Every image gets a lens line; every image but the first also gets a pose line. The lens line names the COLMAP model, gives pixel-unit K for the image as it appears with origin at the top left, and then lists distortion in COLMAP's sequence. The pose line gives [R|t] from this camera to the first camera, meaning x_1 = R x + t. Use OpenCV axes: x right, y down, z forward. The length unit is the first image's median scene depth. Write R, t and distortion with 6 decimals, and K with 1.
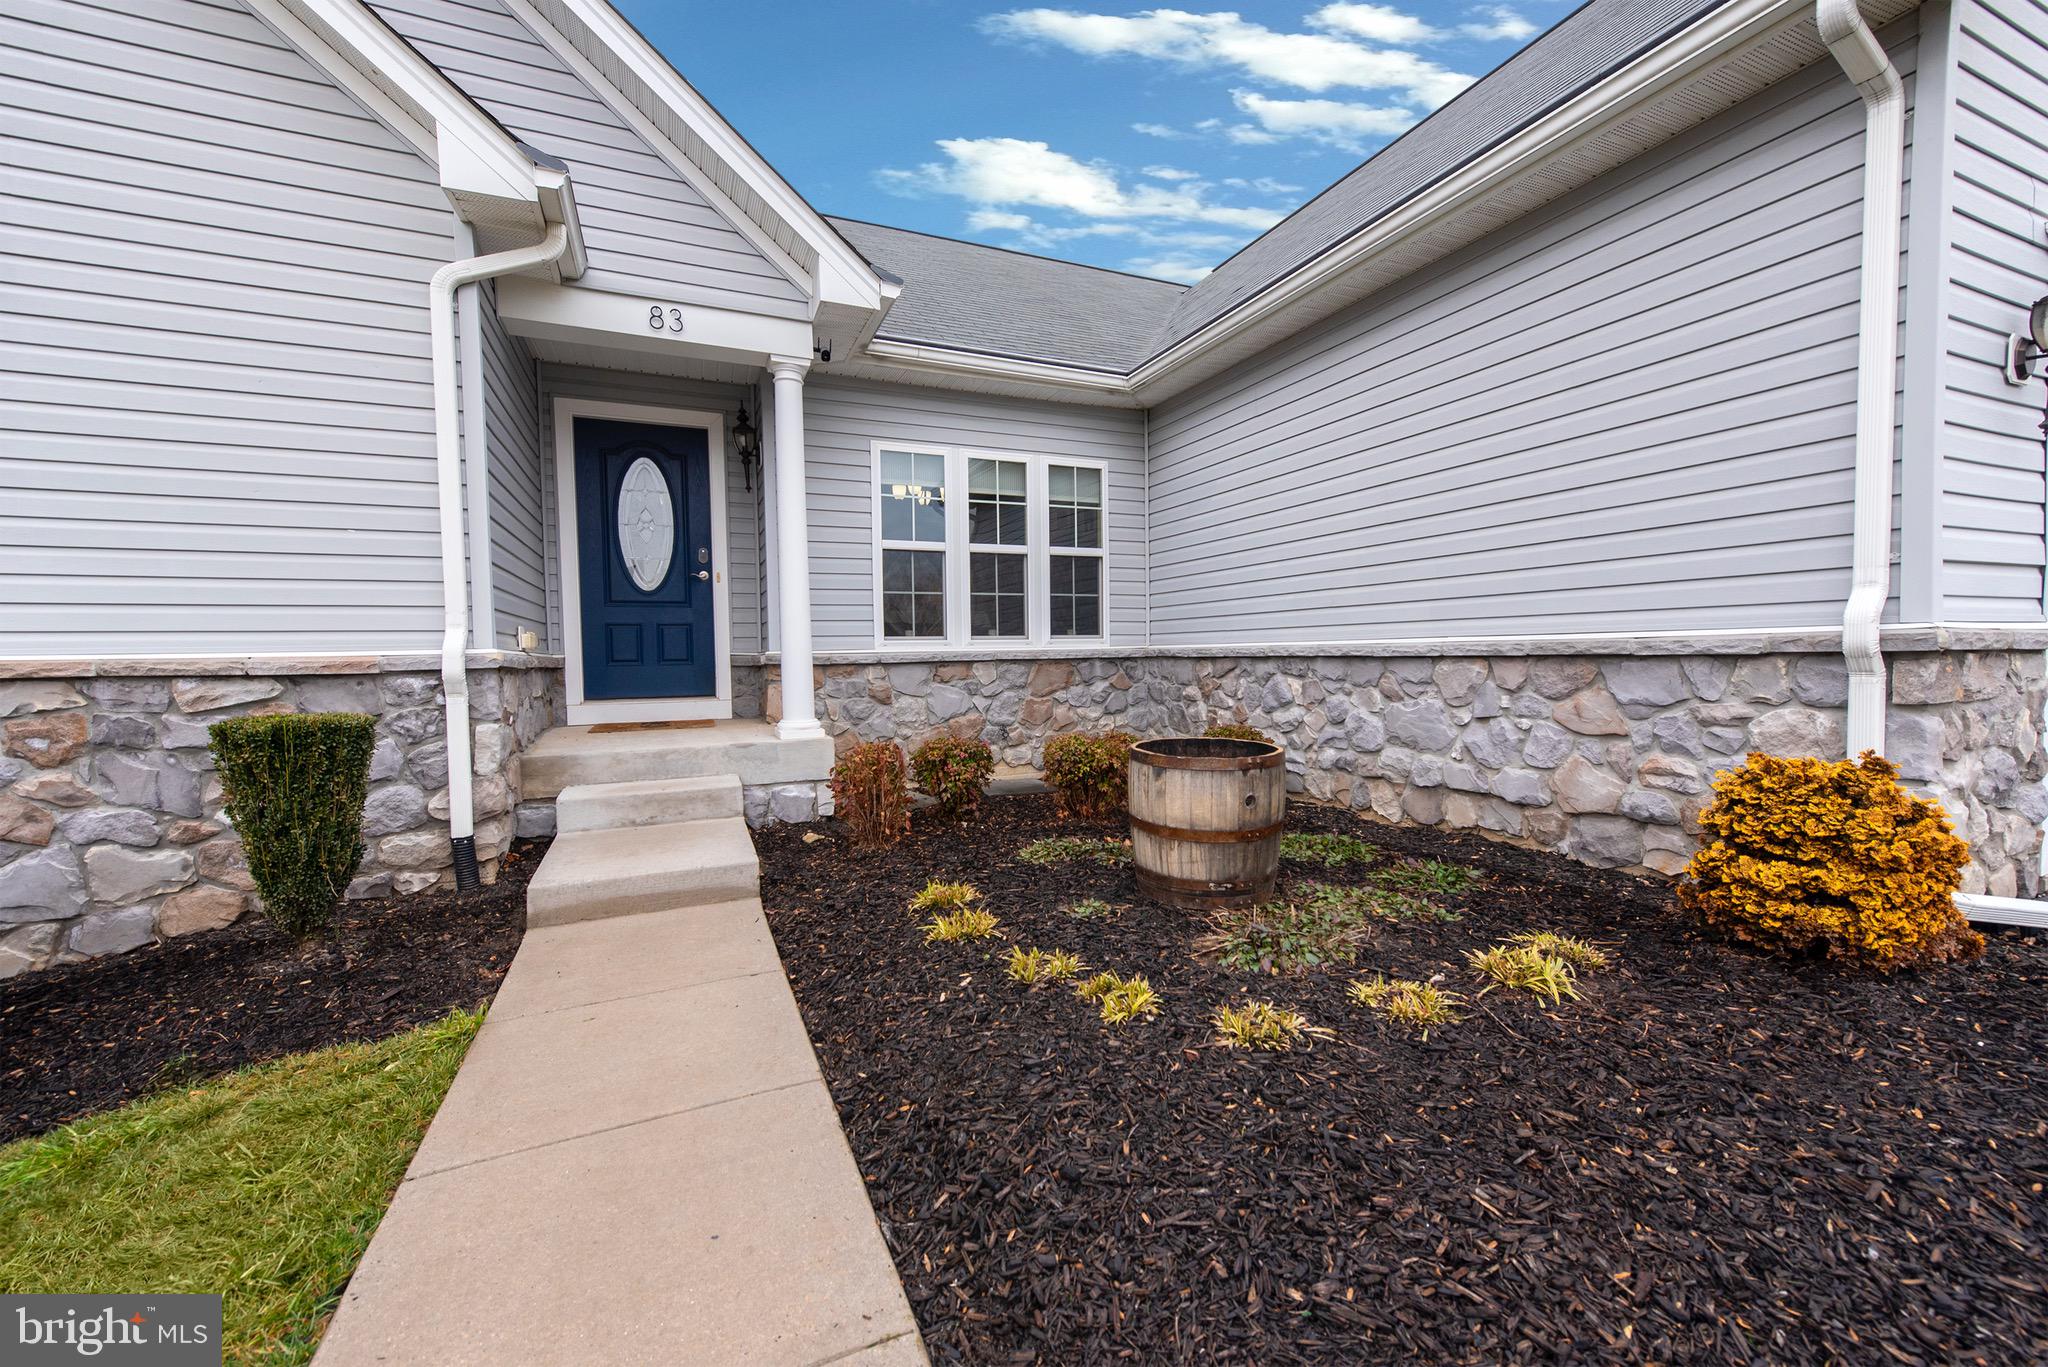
lens RADIAL K [[784.1, 0, 1024.0], [0, 784.1, 683.5], [0, 0, 1]] dist [0.001471, 0.000129]
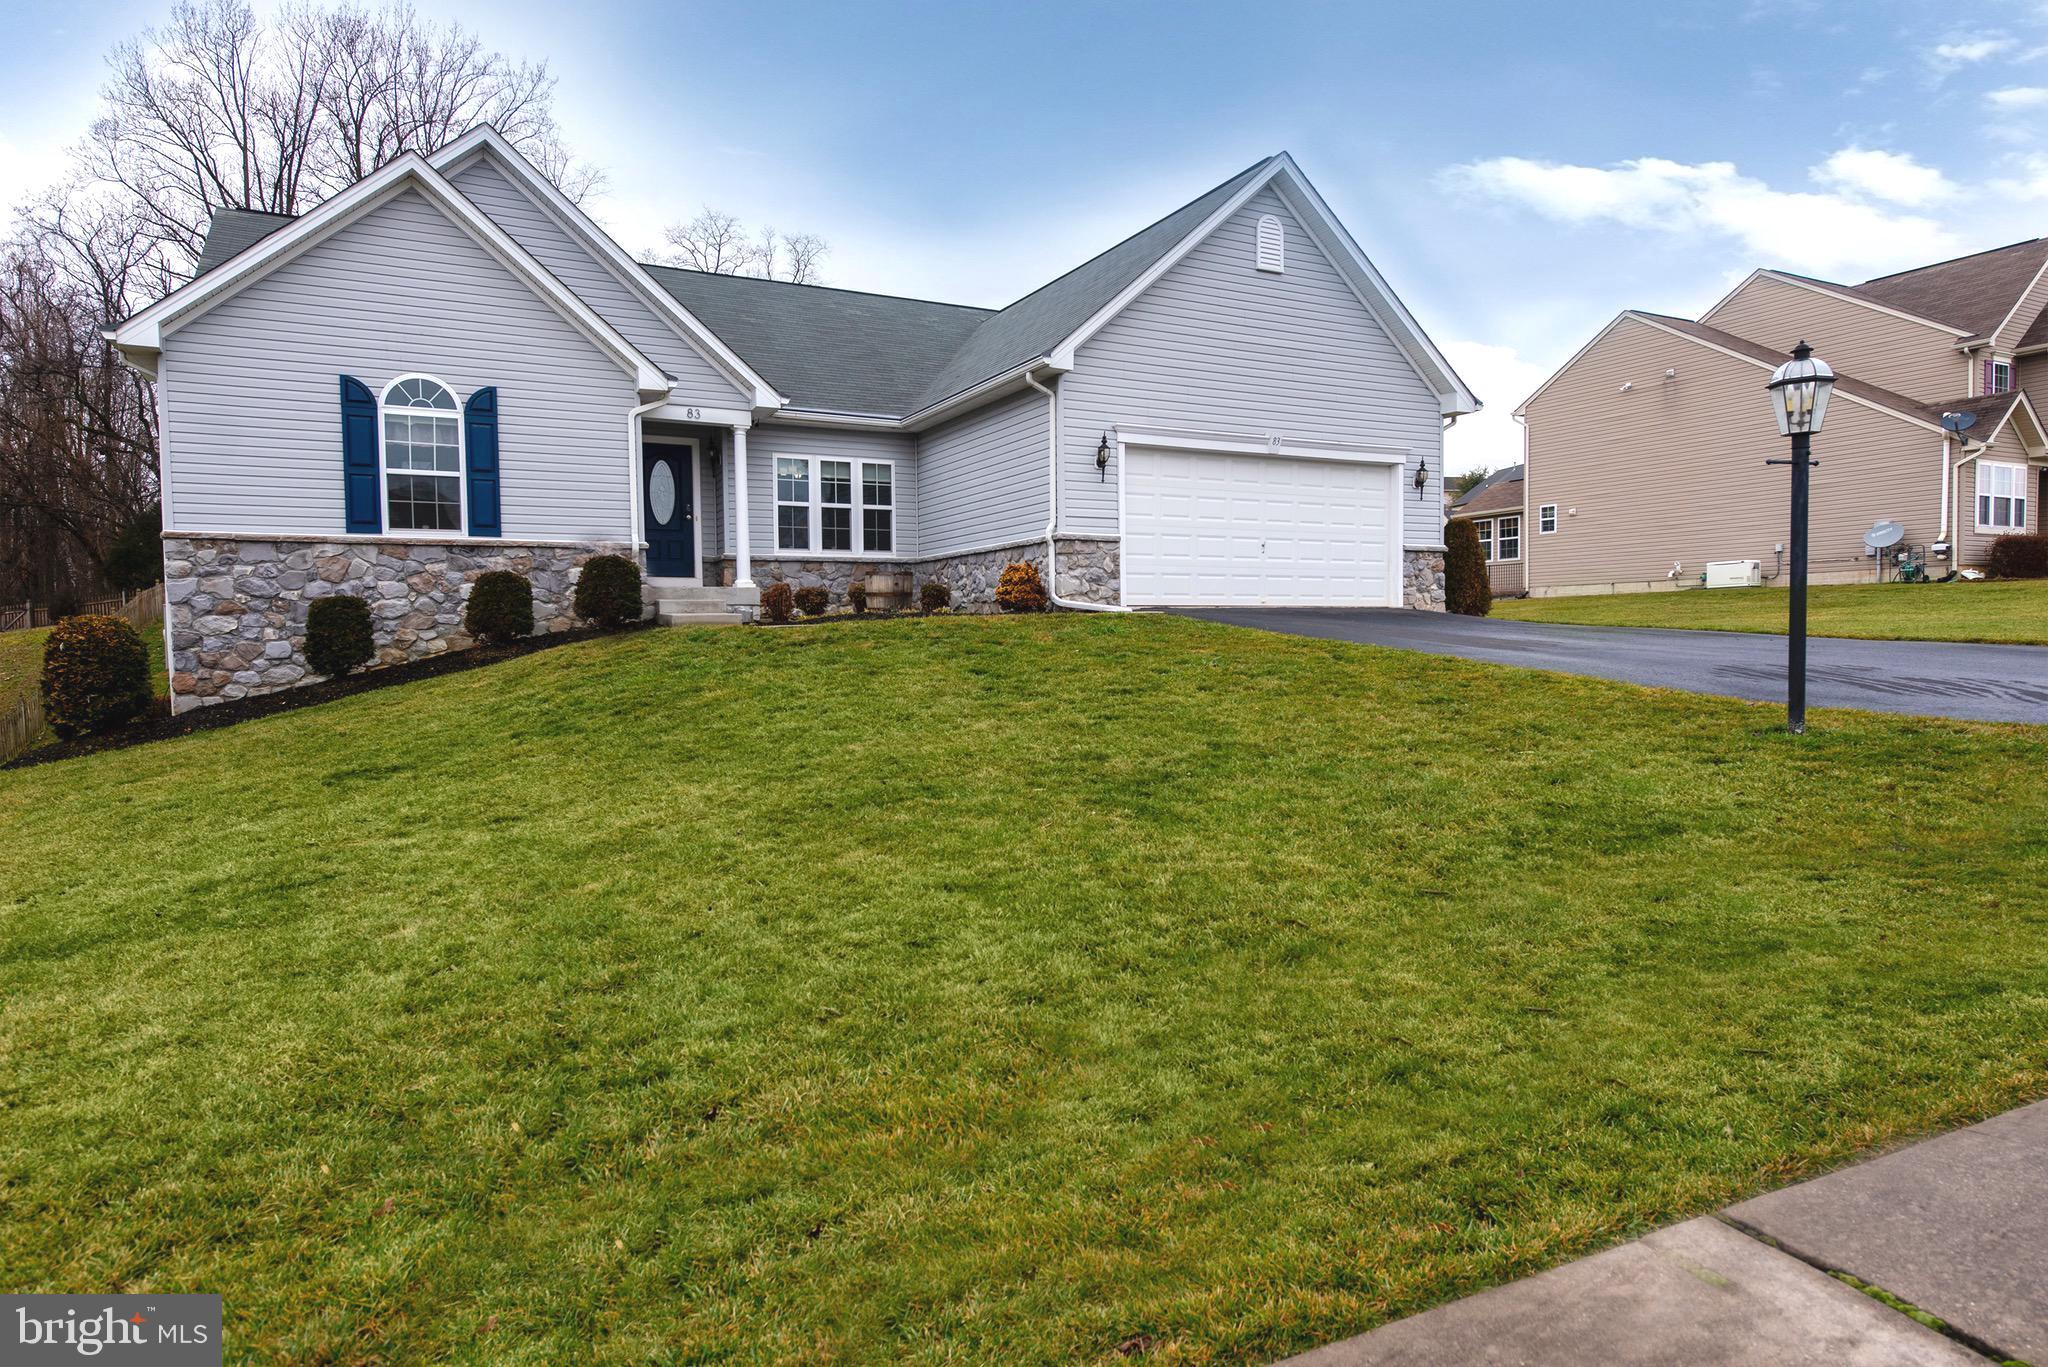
lens RADIAL K [[1098.8, 0, 1024.0], [0, 1098.8, 683.5], [0, 0, 1]] dist [0.003631, 0.001562]
pose [[0.996744, -0.000865, 0.080628, 0.229079], [0.000461, 0.999987, 0.005037, 0.280030], [-0.080632, -0.004983, 0.996732, -1.920810]]
